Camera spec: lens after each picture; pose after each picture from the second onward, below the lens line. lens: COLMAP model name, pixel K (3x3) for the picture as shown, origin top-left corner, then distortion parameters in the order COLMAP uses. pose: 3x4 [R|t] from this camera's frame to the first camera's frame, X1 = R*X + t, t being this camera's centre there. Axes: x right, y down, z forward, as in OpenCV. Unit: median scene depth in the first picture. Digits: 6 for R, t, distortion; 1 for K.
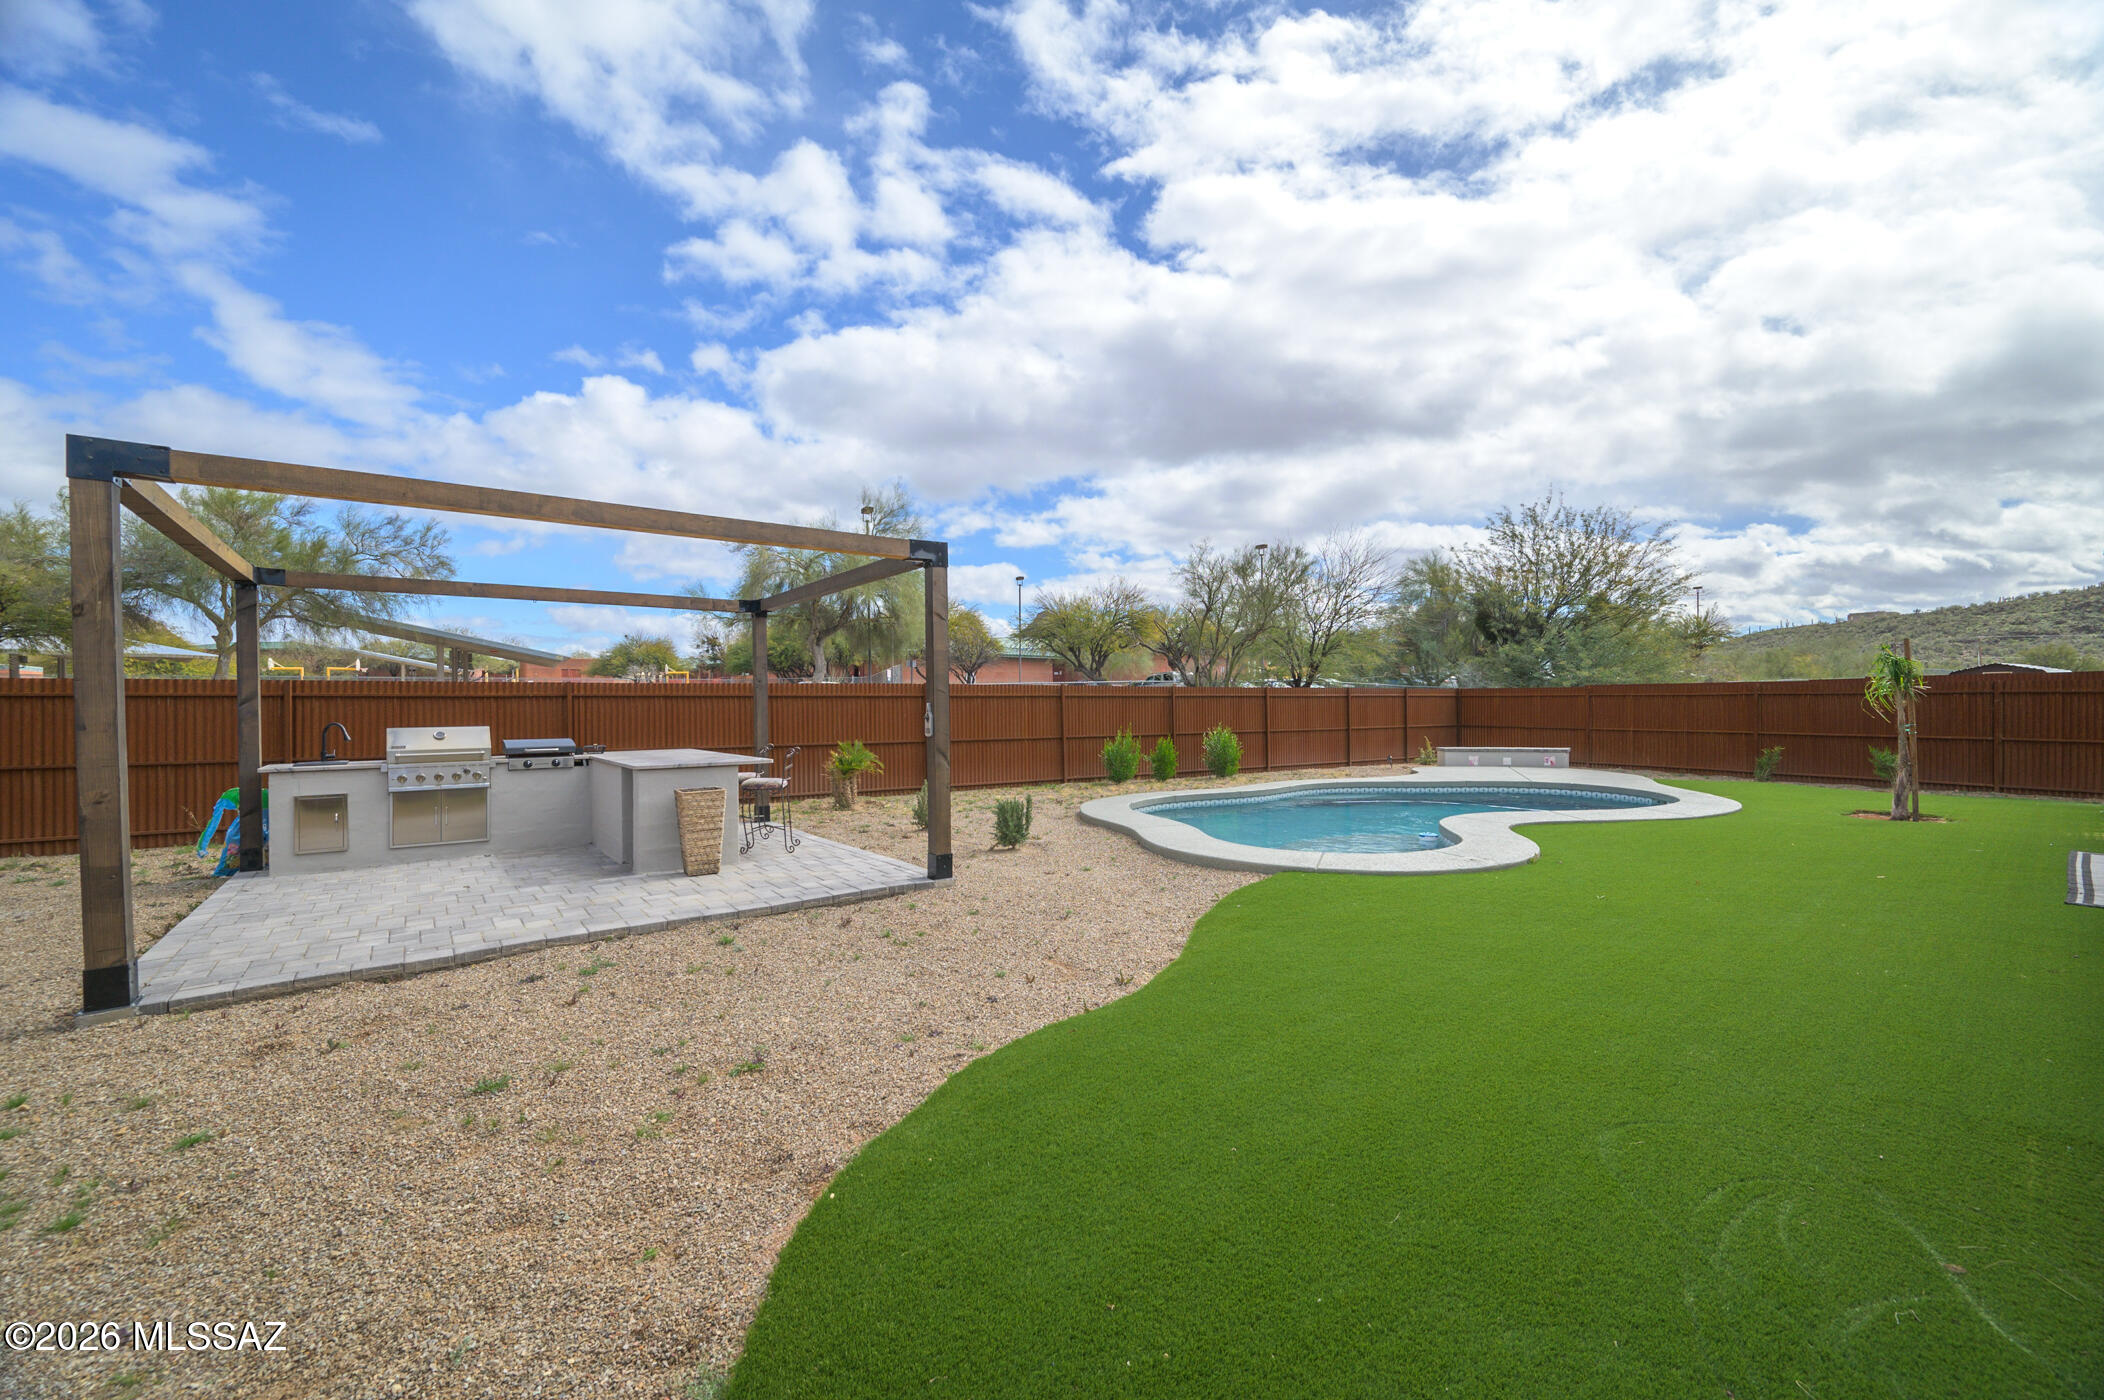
lens RADIAL K [[843.8, 0, 1085.2], [0, 843.8, 719.8], [0, 0, 1]] dist [0.005707, -0.000088]
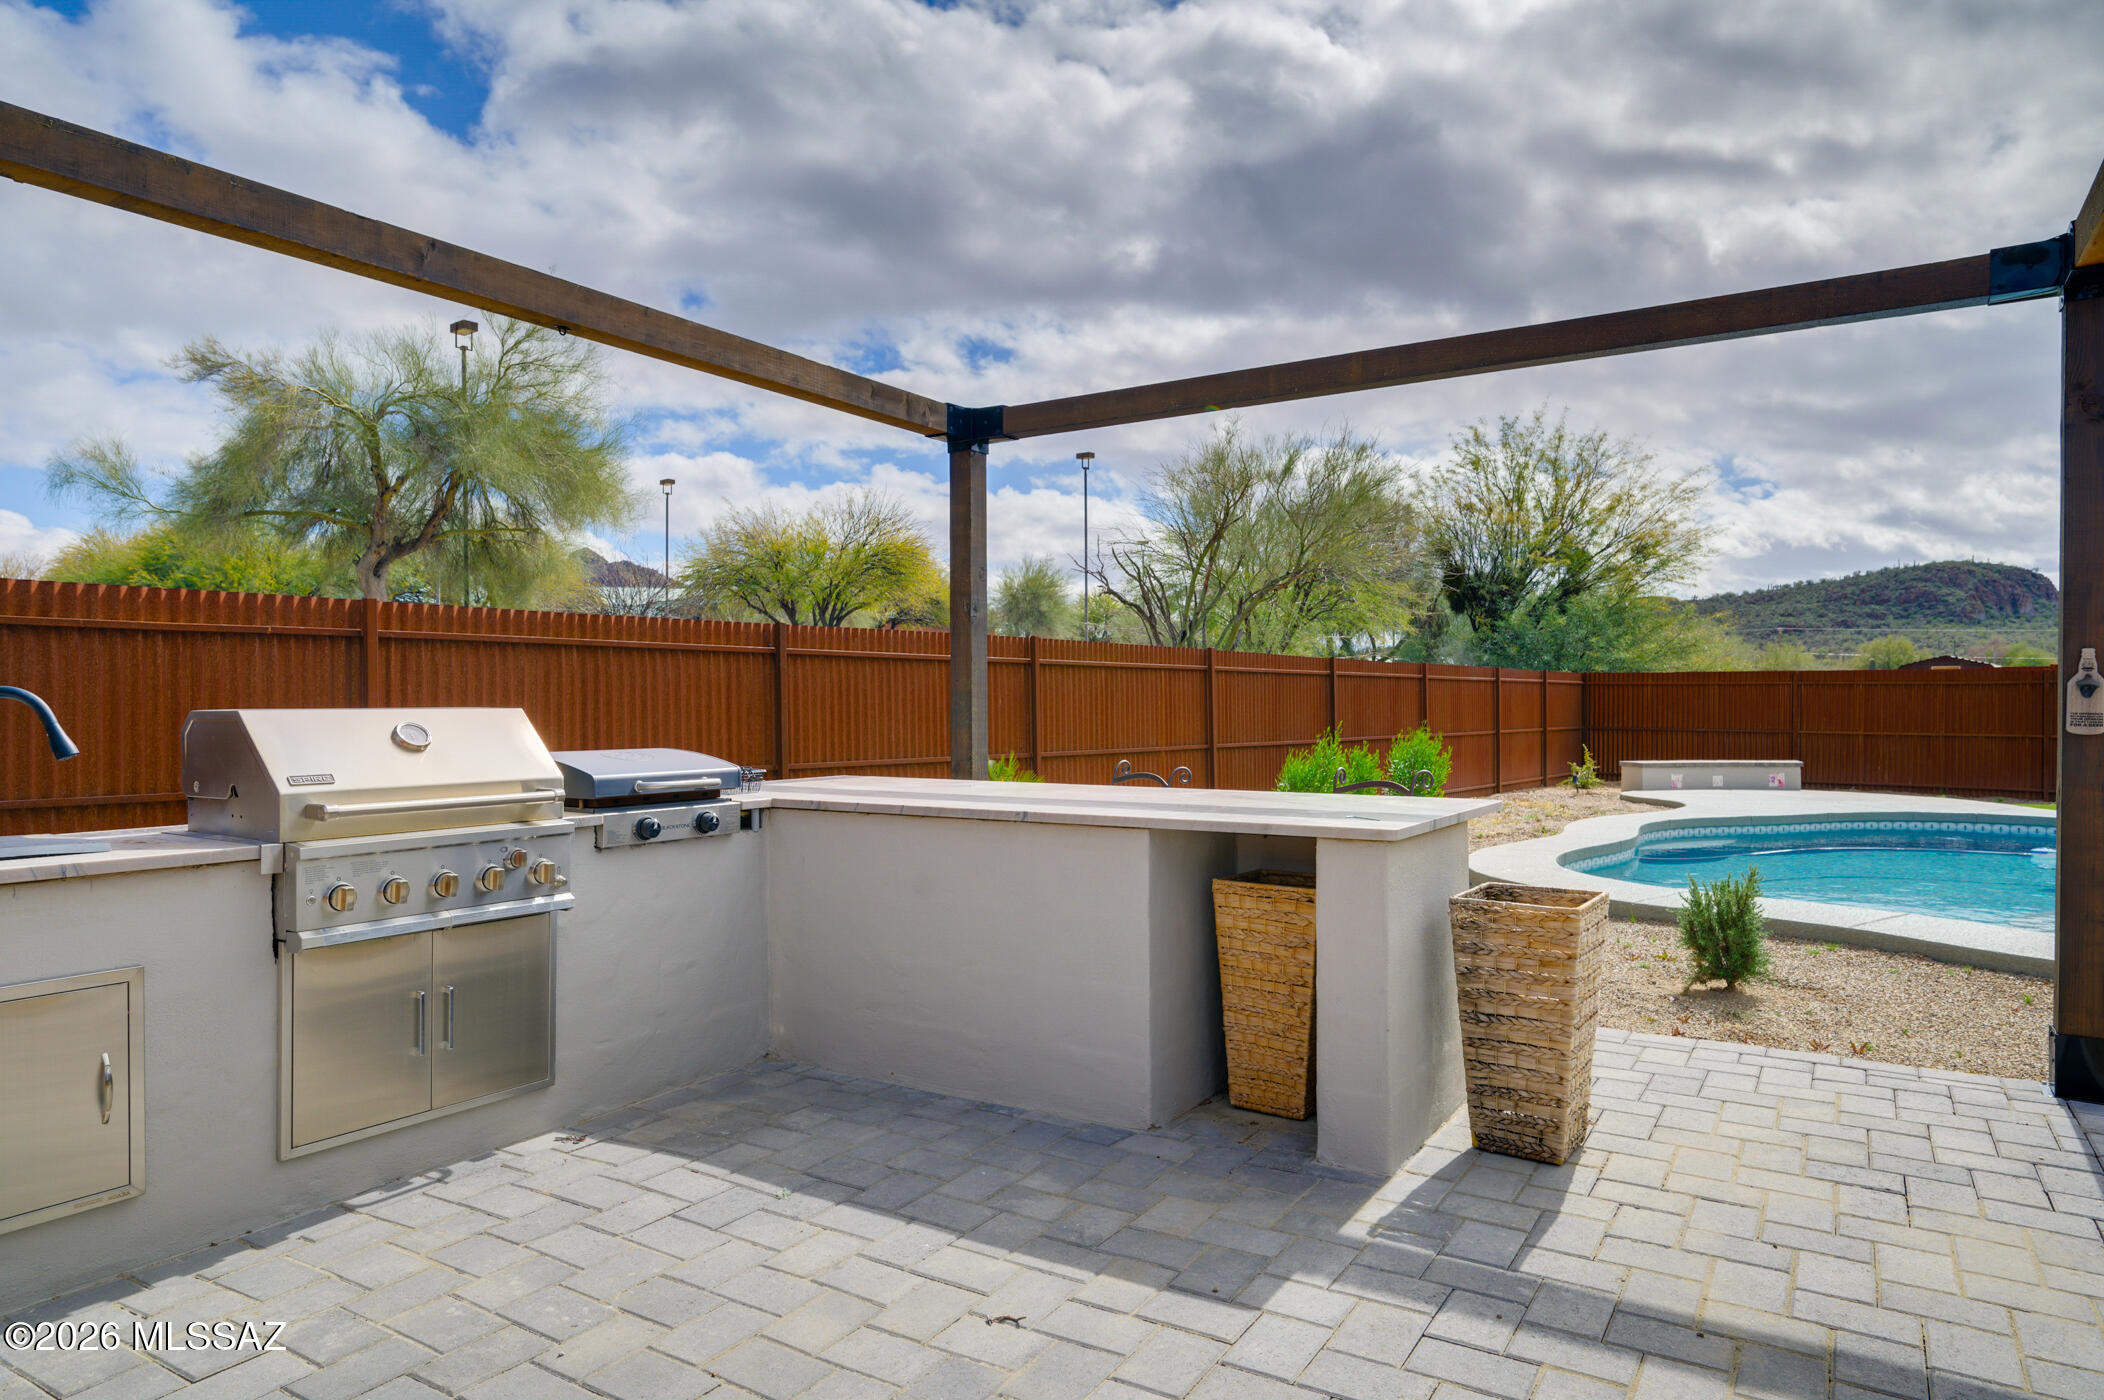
lens RADIAL K [[1294.1, 0, 1037.6], [0, 1294.1, 709.3], [0, 0, 1]] dist [-0.020852, 0.000246]
pose [[0.938706, 0.002013, 0.344713, -0.351059], [0.004366, 0.999833, -0.017728, 0.008877], [-0.344692, 0.018146, 0.938541, 0.256305]]
